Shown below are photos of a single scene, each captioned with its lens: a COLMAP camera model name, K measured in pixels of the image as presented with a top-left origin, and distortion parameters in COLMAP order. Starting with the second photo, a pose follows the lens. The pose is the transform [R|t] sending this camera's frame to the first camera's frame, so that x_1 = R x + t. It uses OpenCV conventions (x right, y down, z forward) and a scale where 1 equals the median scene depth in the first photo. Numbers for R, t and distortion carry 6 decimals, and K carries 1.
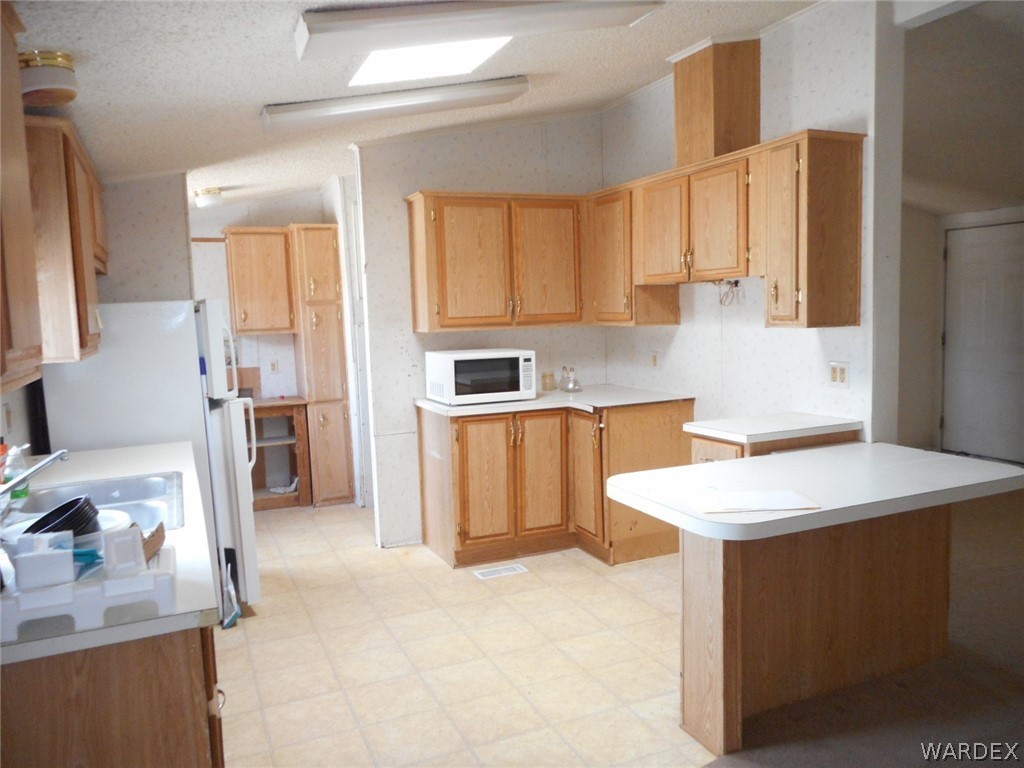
lens RADIAL K [[776.9, 0, 509.1], [0, 776.9, 387.9], [0, 0, 1]] dist [-0.002406, 0.016989]
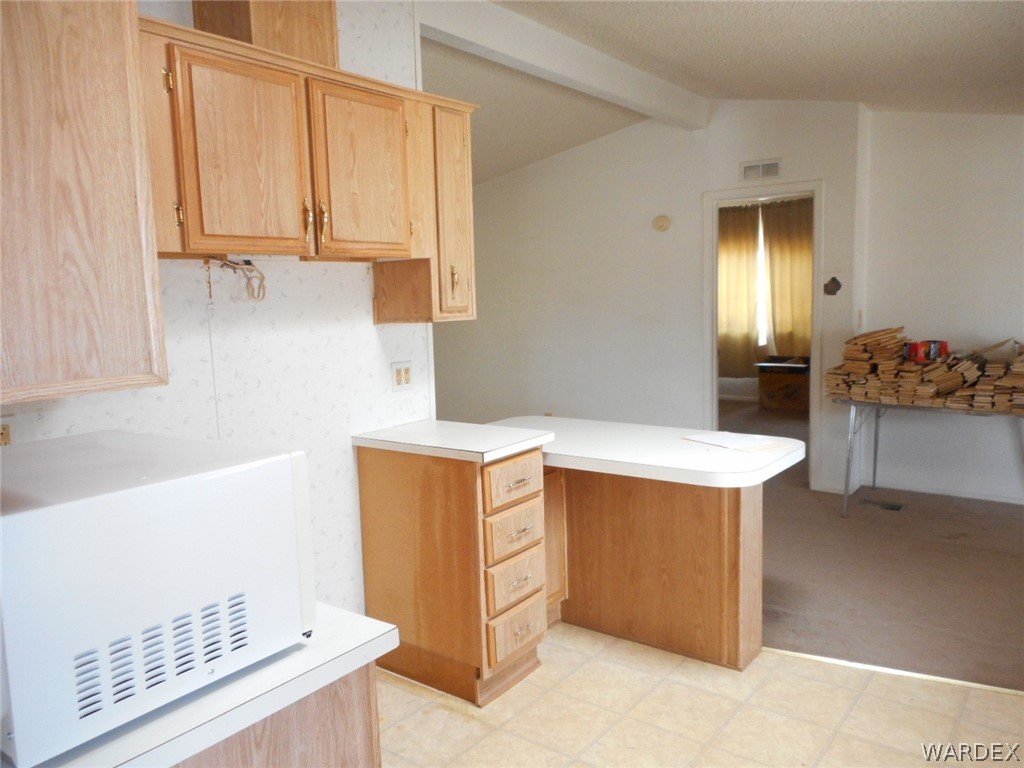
lens RADIAL K [[776.9, 0, 507.4], [0, 776.9, 379.9], [0, 0, 1]] dist [-0.002406, 0.016989]
pose [[-0.488993, -0.040342, 0.871355, -0.408044], [0.145937, 0.981067, 0.127319, -0.106878], [-0.859993, 0.189421, -0.473847, 1.290466]]
